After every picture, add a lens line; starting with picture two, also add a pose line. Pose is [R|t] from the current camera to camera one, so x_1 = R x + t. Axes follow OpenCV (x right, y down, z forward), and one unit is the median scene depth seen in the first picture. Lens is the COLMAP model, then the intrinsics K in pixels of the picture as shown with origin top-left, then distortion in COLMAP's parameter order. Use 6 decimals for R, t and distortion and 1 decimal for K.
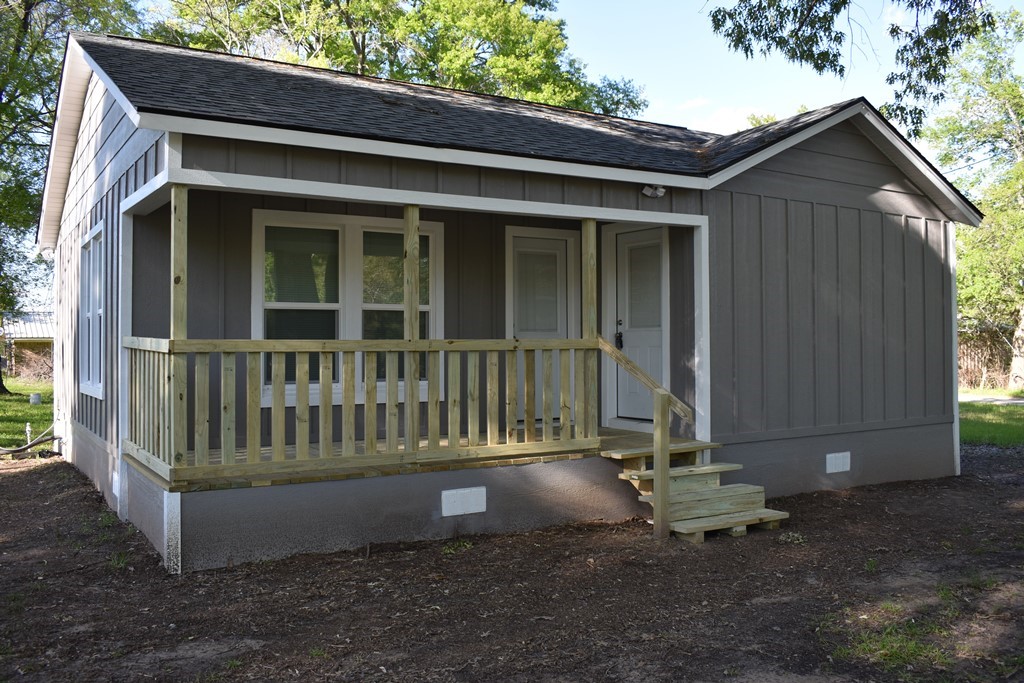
lens RADIAL K [[907.1, 0, 512.0], [0, 907.1, 341.5], [0, 0, 1]] dist [-0.083965, 0.003204]
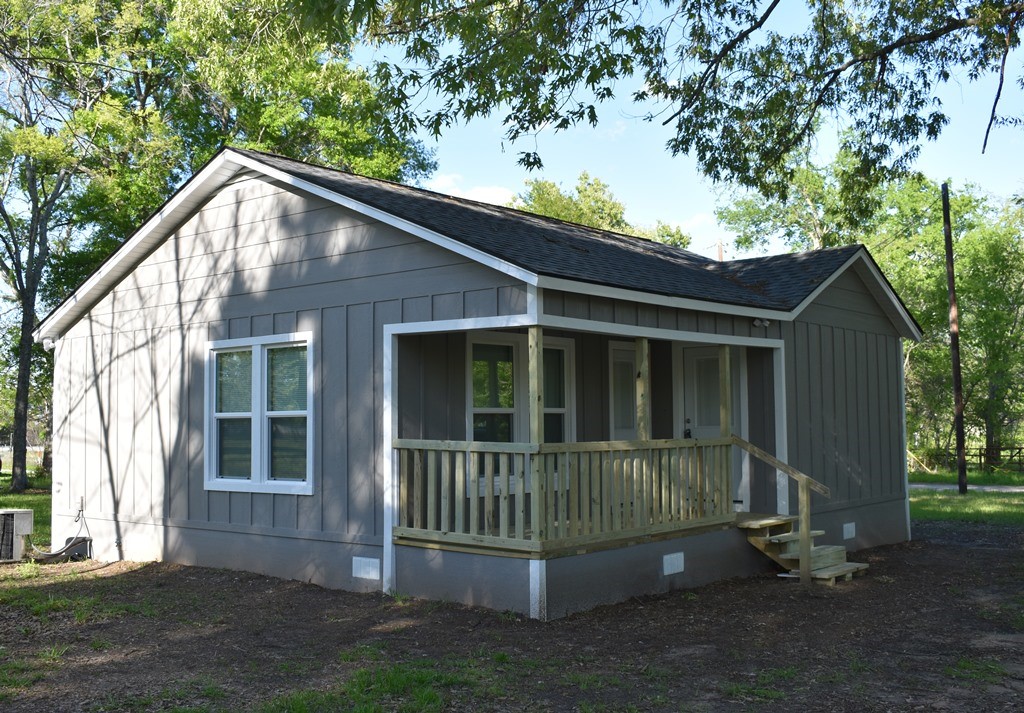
lens RADIAL K [[1105.6, 0, 512.0], [0, 1105.6, 356.5], [0, 0, 1]] dist [-0.072531, -0.004548]
pose [[0.950303, 0.014083, 0.311009, -0.644358], [0.004694, 0.998215, -0.059545, -0.023277], [-0.311292, 0.058045, 0.948540, -0.375181]]
